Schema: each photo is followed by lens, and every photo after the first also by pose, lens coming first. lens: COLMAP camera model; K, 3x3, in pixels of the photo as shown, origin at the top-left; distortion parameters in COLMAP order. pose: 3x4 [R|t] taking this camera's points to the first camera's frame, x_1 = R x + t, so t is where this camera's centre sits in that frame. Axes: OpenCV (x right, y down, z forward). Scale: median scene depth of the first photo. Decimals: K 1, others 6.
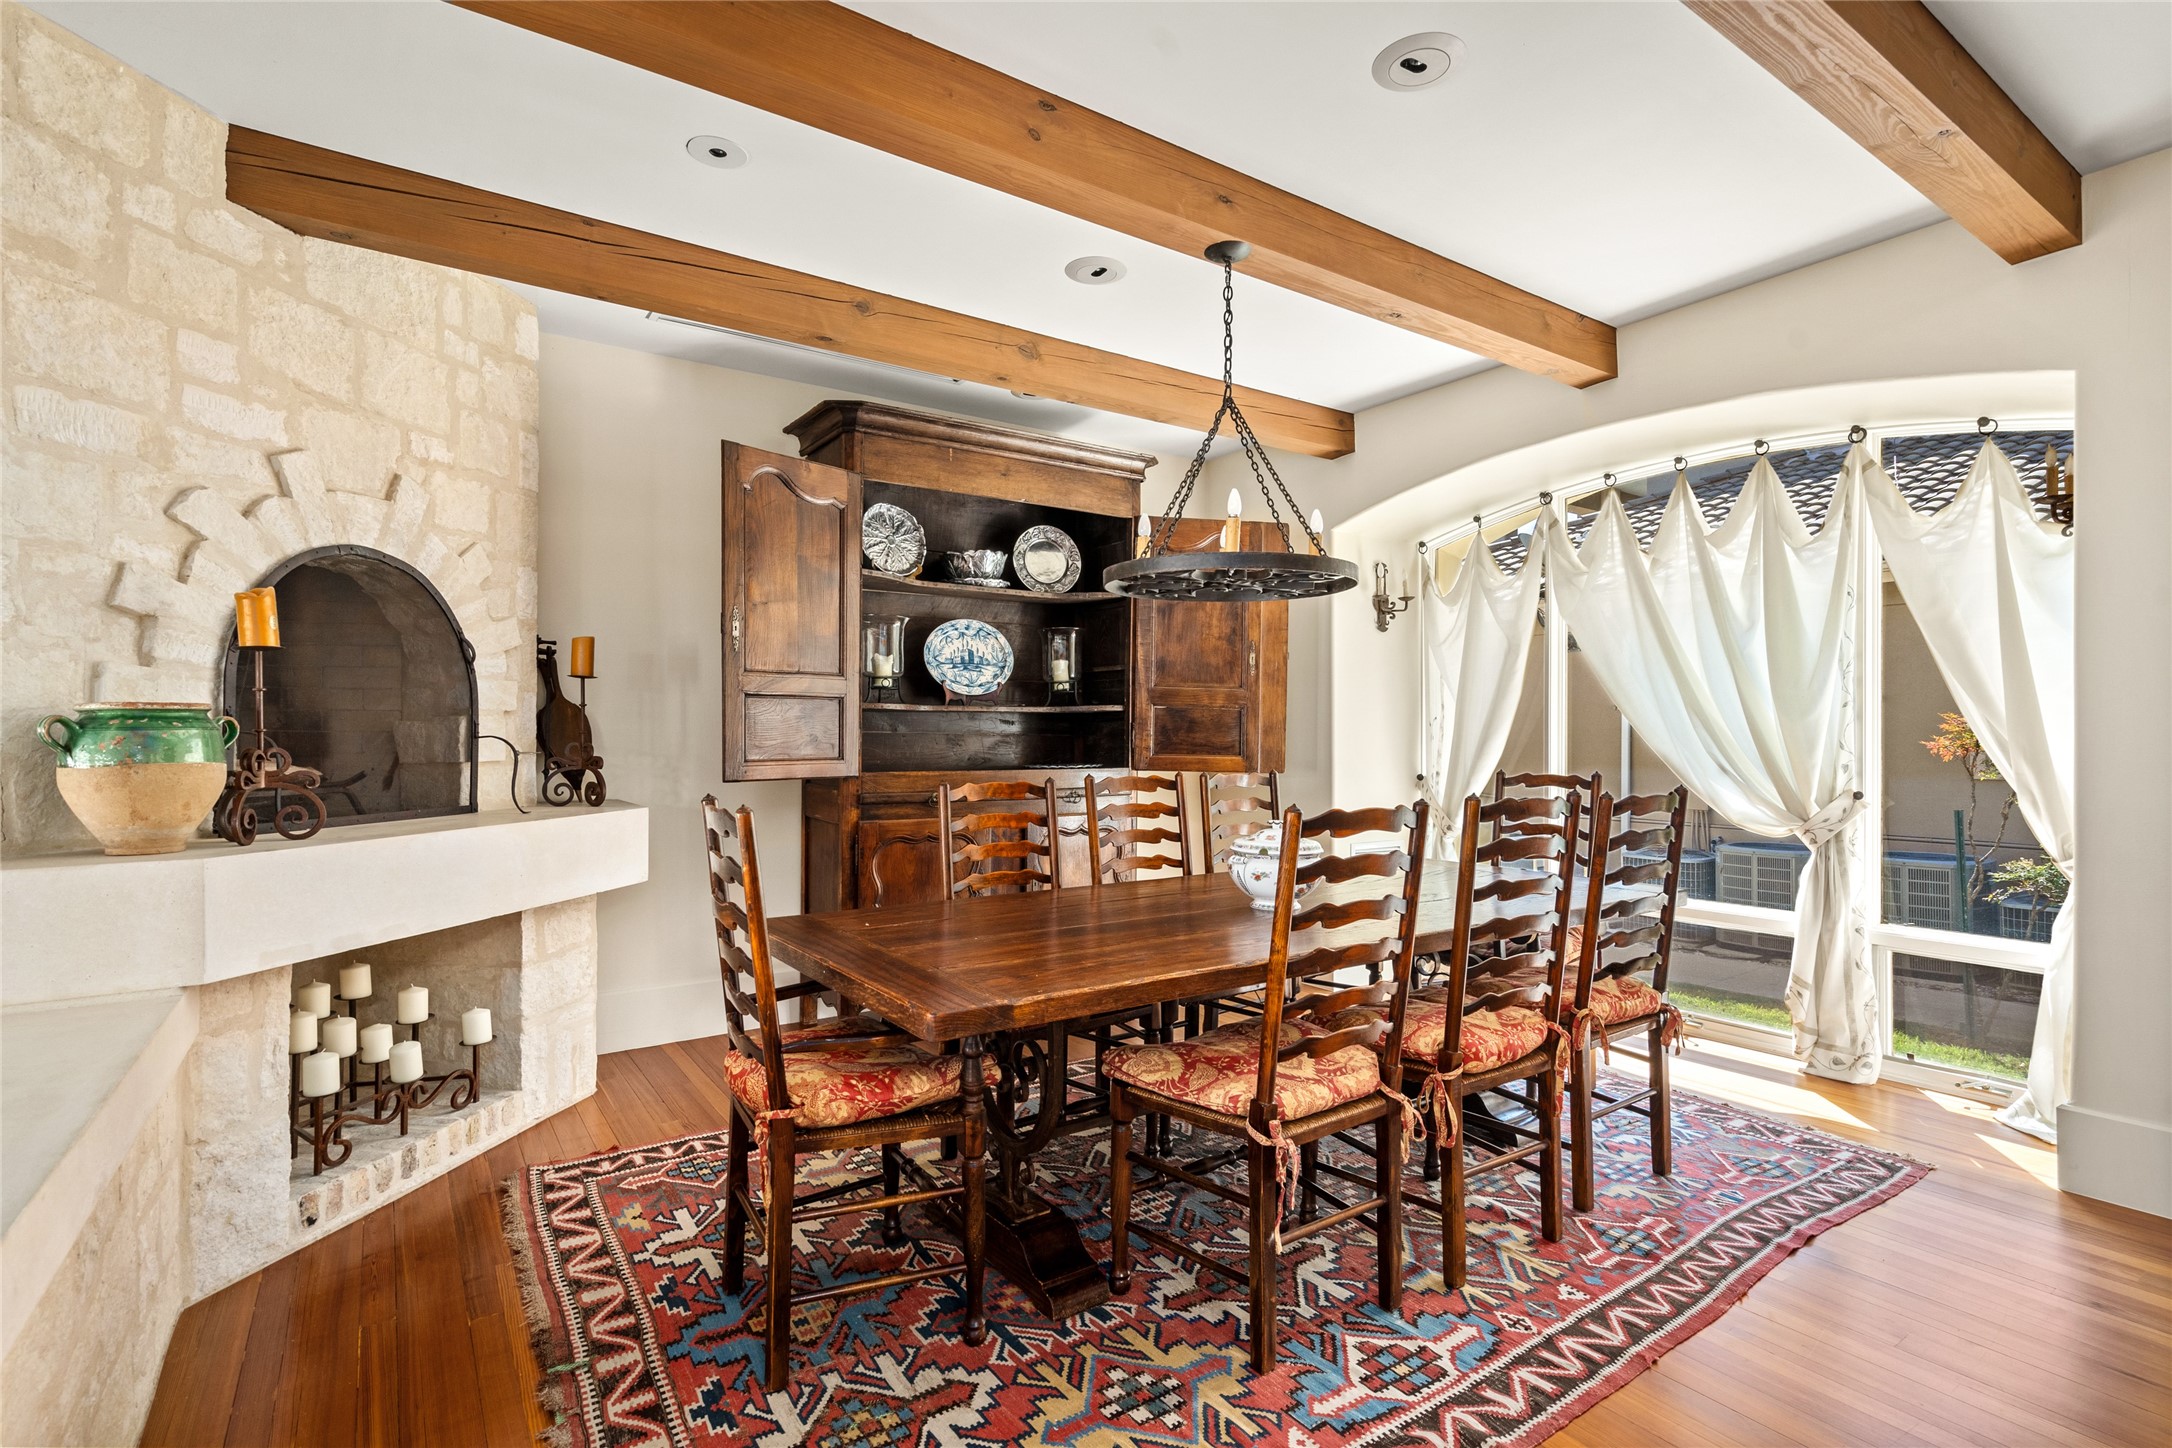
lens RADIAL K [[1013.5, 0, 1070.5], [0, 1013.5, 730.6], [0, 0, 1]] dist [-0.002018, -0.000463]
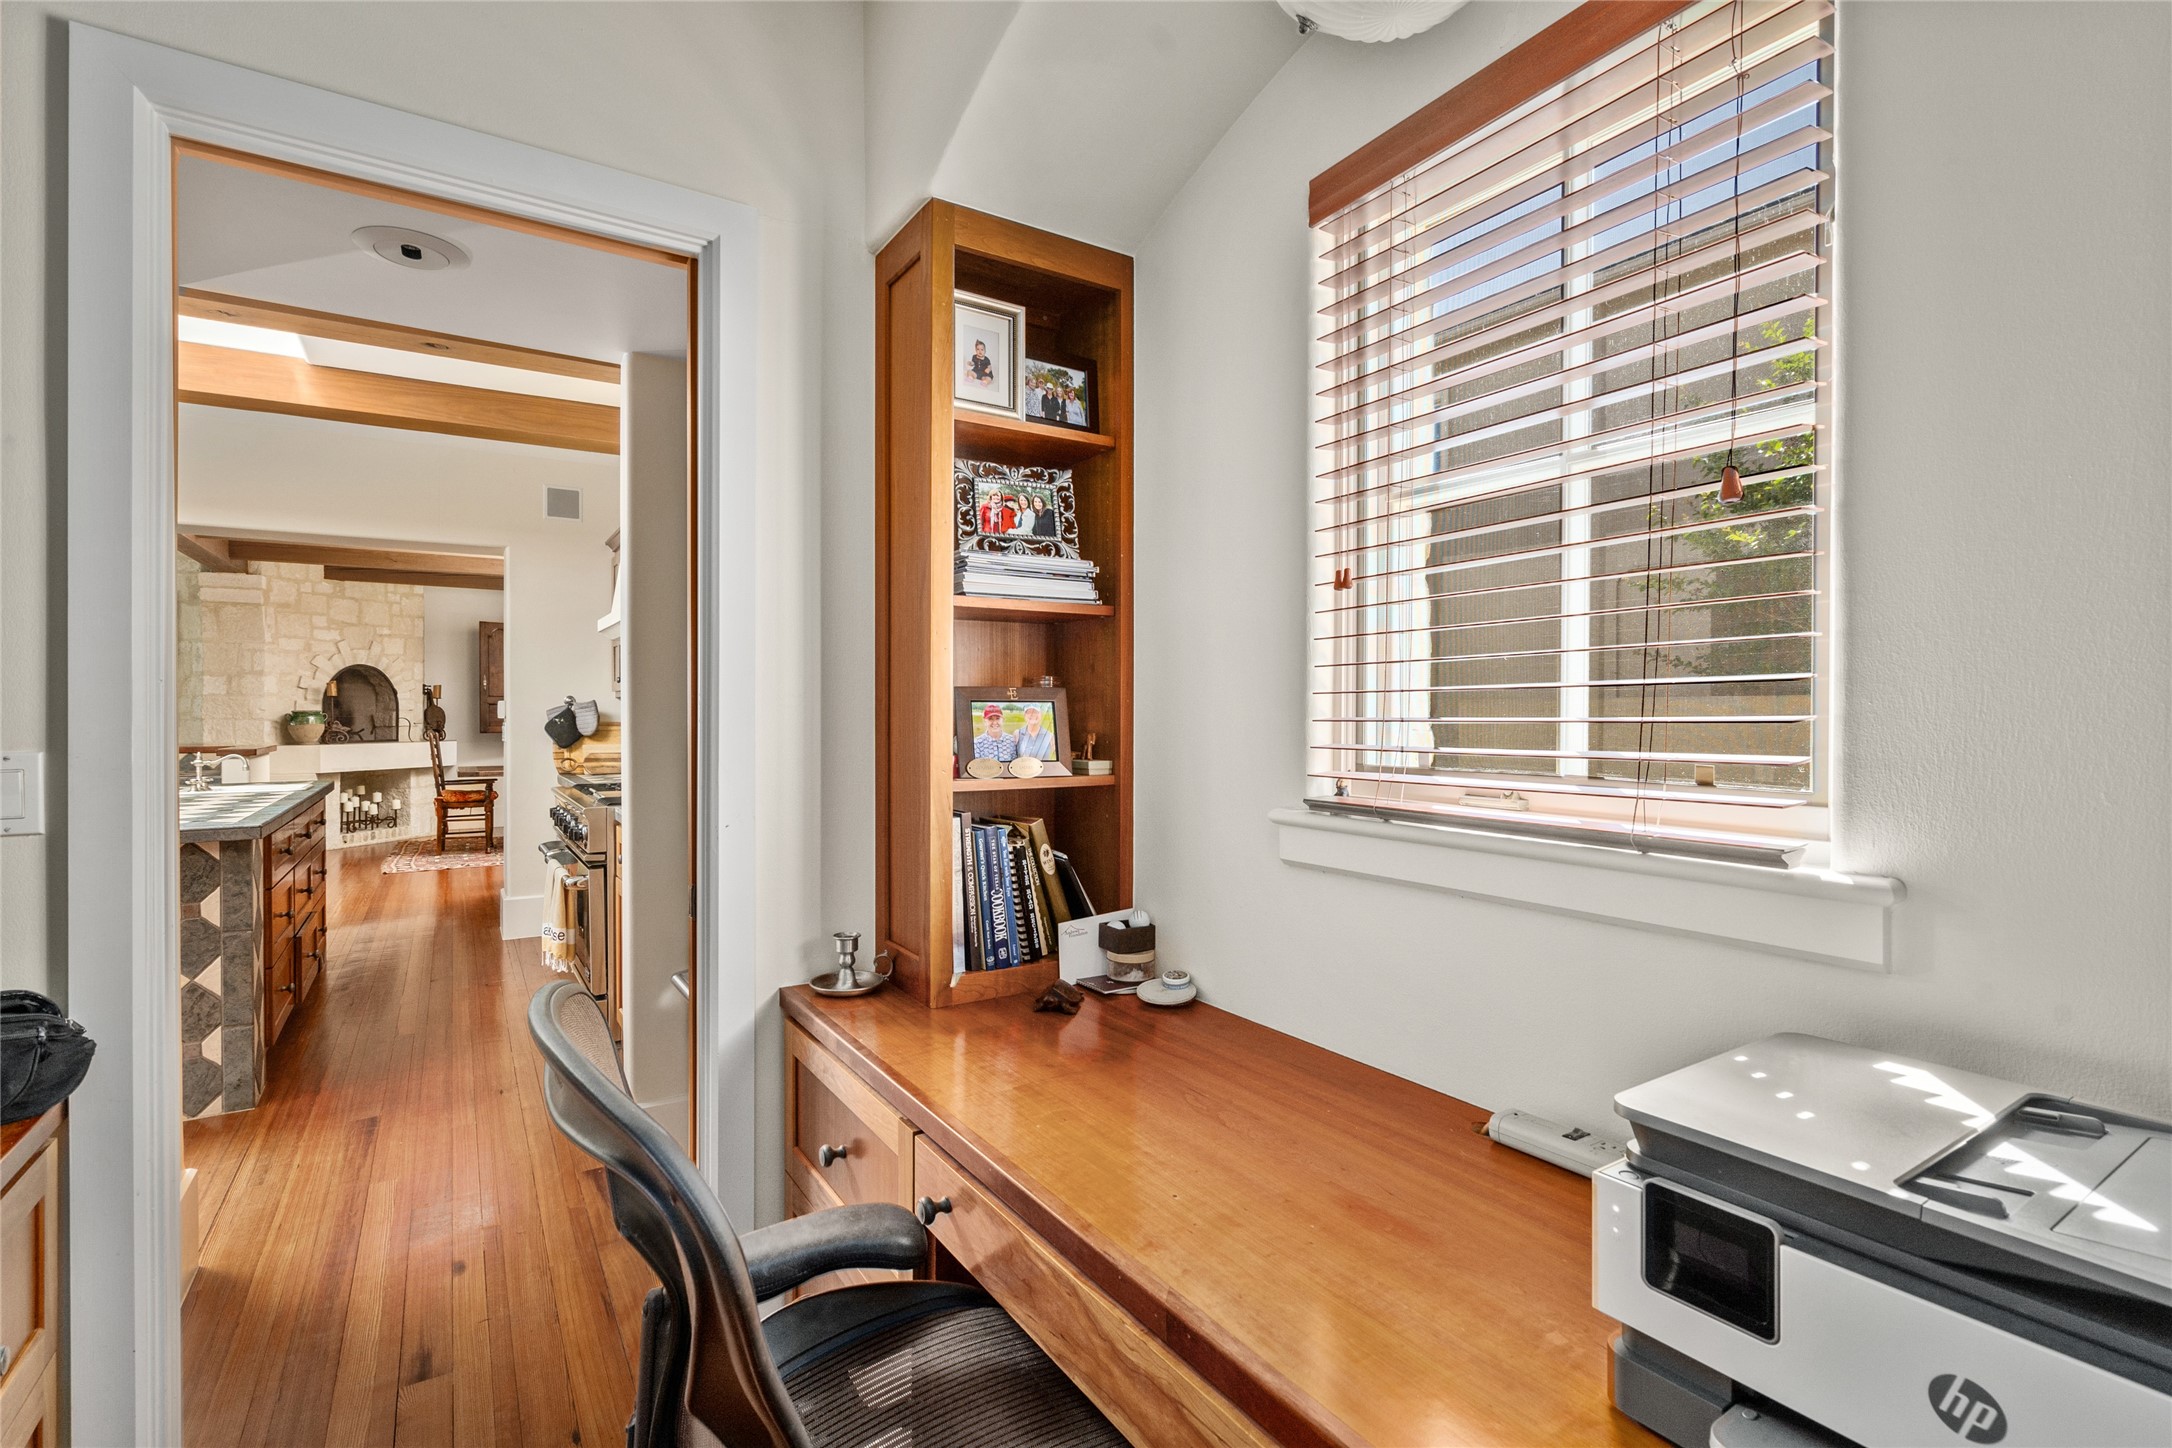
lens RADIAL K [[1013.5, 0, 1086.6], [0, 1013.5, 723.1], [0, 0, 1]] dist [-0.002018, -0.000463]
pose [[0.999132, 0.006512, -0.041155, 1.967166], [-0.006147, 0.999941, 0.009006, -0.023886], [0.041211, -0.008745, 0.999112, -2.414432]]
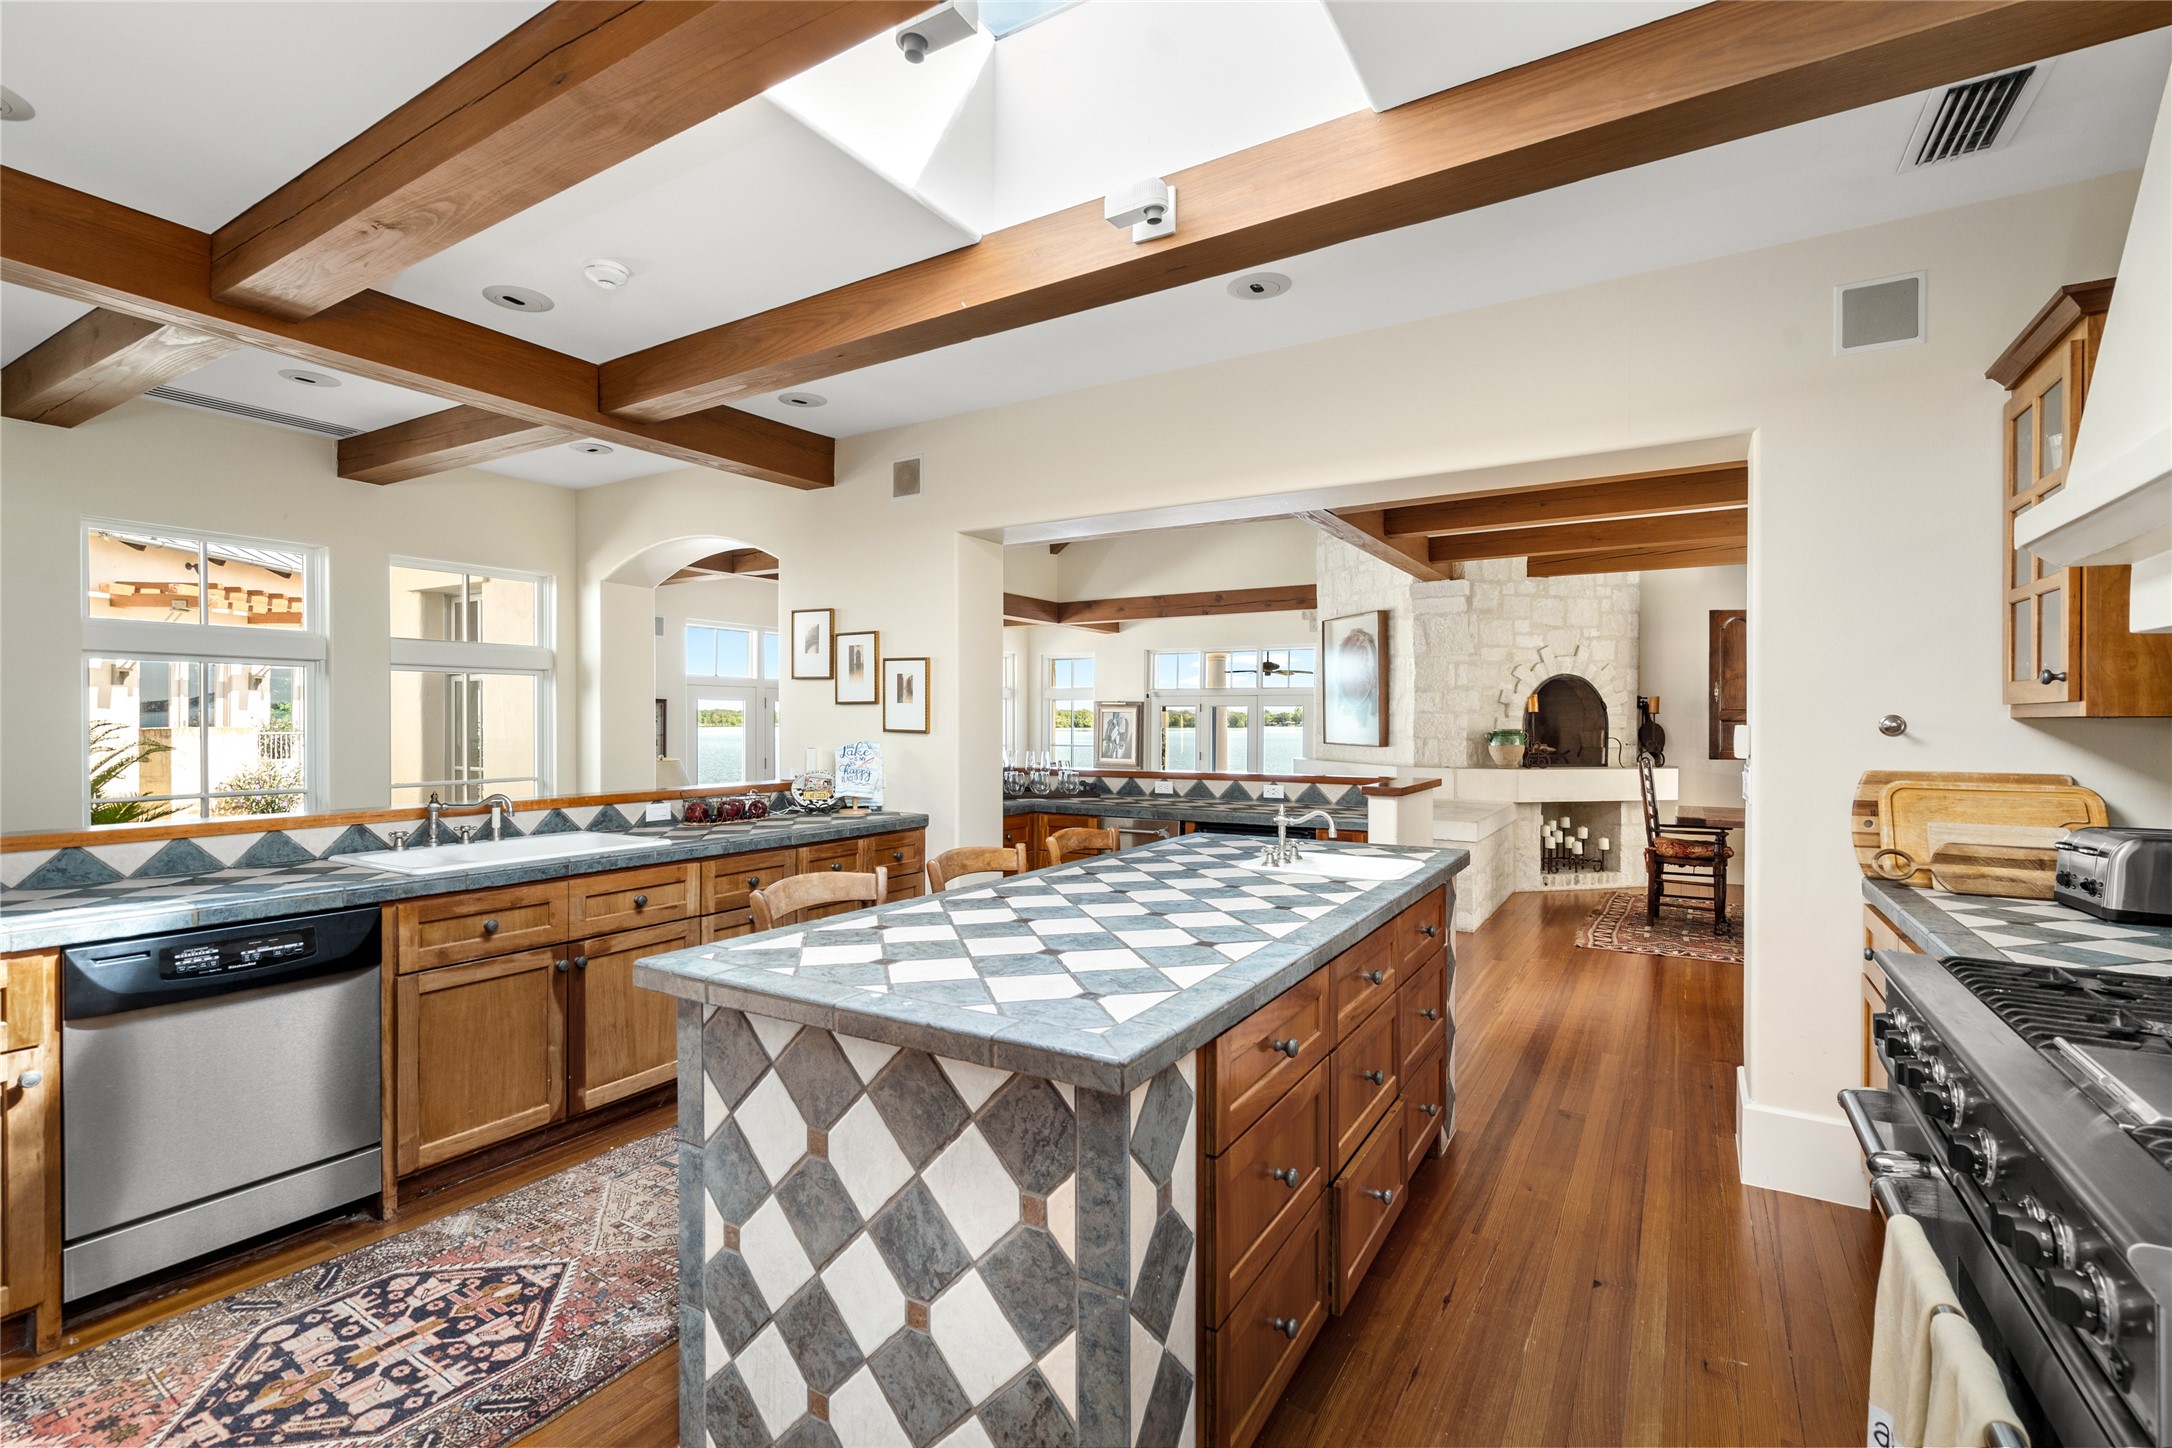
lens RADIAL K [[1013.5, 0, 1067.9], [0, 1013.5, 732.4], [0, 0, 1]] dist [-0.002018, -0.000463]
pose [[0.409231, 0.012136, -0.912350, 1.411157], [-0.000715, 0.999915, 0.012980, -0.047153], [0.912431, -0.004660, 0.409205, -1.545035]]
